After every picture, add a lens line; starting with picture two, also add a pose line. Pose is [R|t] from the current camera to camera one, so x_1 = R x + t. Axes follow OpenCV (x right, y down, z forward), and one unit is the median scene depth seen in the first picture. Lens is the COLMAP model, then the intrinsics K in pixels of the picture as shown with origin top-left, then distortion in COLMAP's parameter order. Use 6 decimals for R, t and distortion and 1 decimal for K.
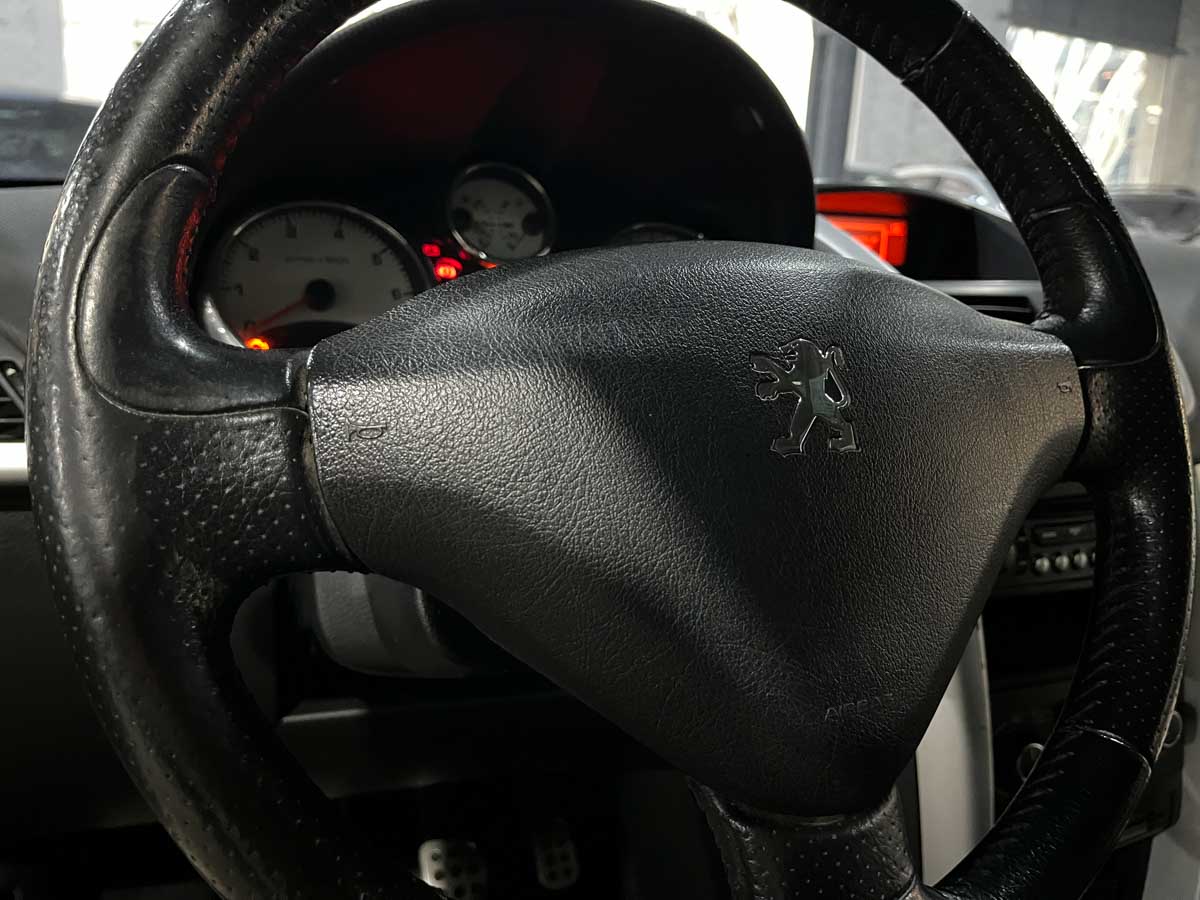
lens RADIAL K [[925.1, 0, 602.5], [0, 925.1, 451.2], [0, 0, 1]] dist [0.045508, -0.075810]
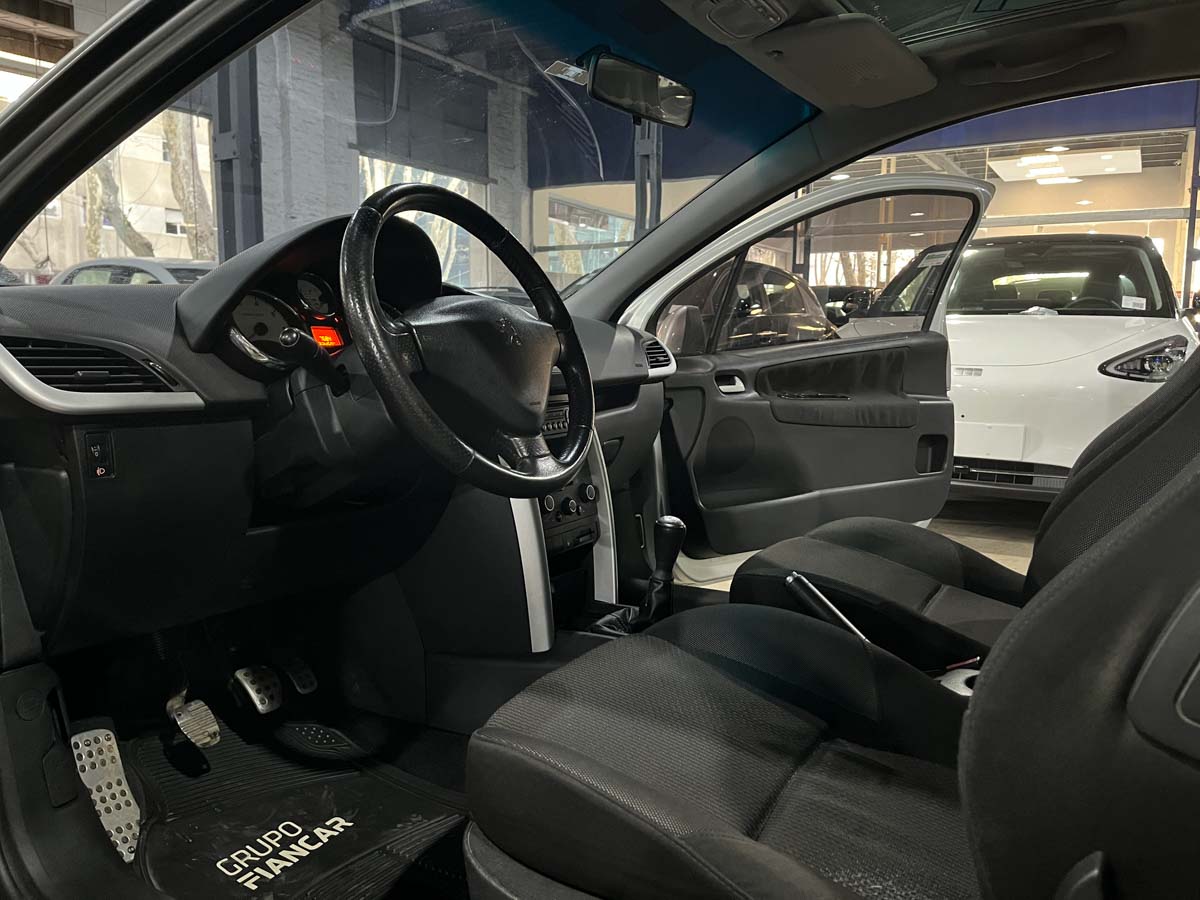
lens RADIAL K [[925.1, 0, 594.1], [0, 925.1, 446.1], [0, 0, 1]] dist [0.045508, -0.075810]
pose [[0.803868, -0.113665, 0.583846, -0.996909], [0.175686, 0.983151, -0.050491, 0.369499], [-0.568270, 0.143161, 0.810293, -1.263719]]
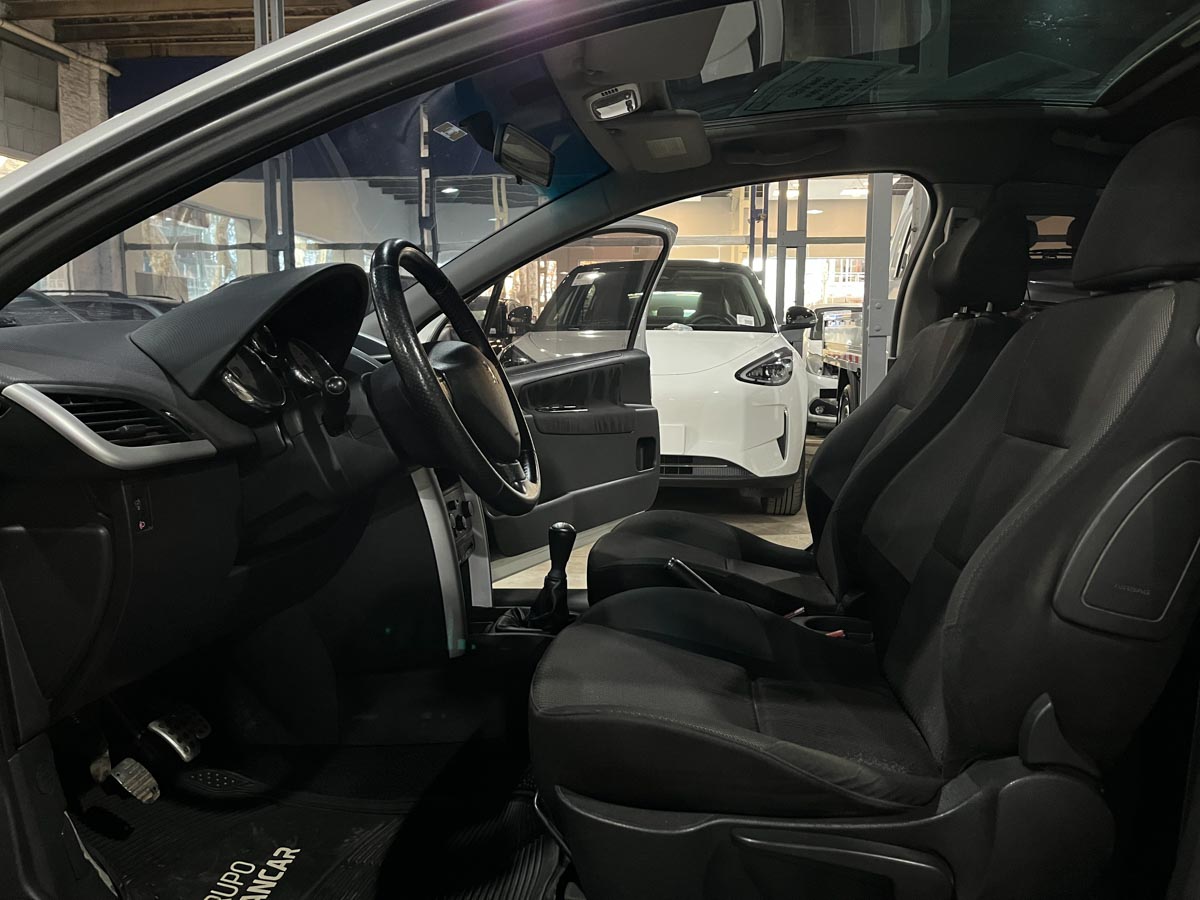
lens RADIAL K [[925.1, 0, 617.9], [0, 925.1, 447.4], [0, 0, 1]] dist [0.045508, -0.075810]
pose [[0.467714, -0.147747, 0.871444, -1.881601], [0.233624, 0.971531, 0.039327, 0.142898], [-0.852446, 0.185196, 0.488916, -0.910220]]
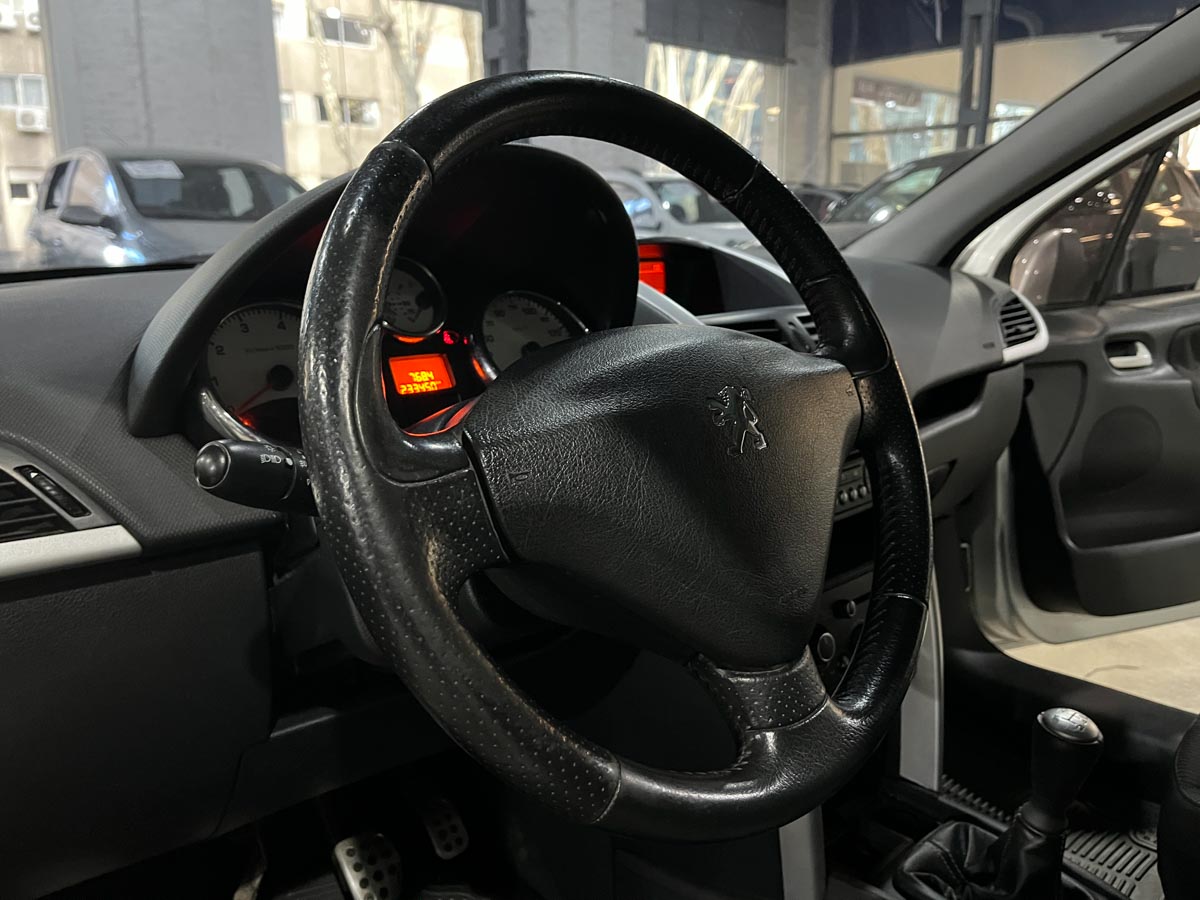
lens RADIAL K [[925.1, 0, 589.1], [0, 925.1, 451.2], [0, 0, 1]] dist [0.045508, -0.075810]
pose [[0.945659, -0.133885, 0.296318, -0.289460], [0.135657, 0.990647, 0.014674, -0.034308], [-0.295511, 0.026321, 0.954977, -0.280996]]
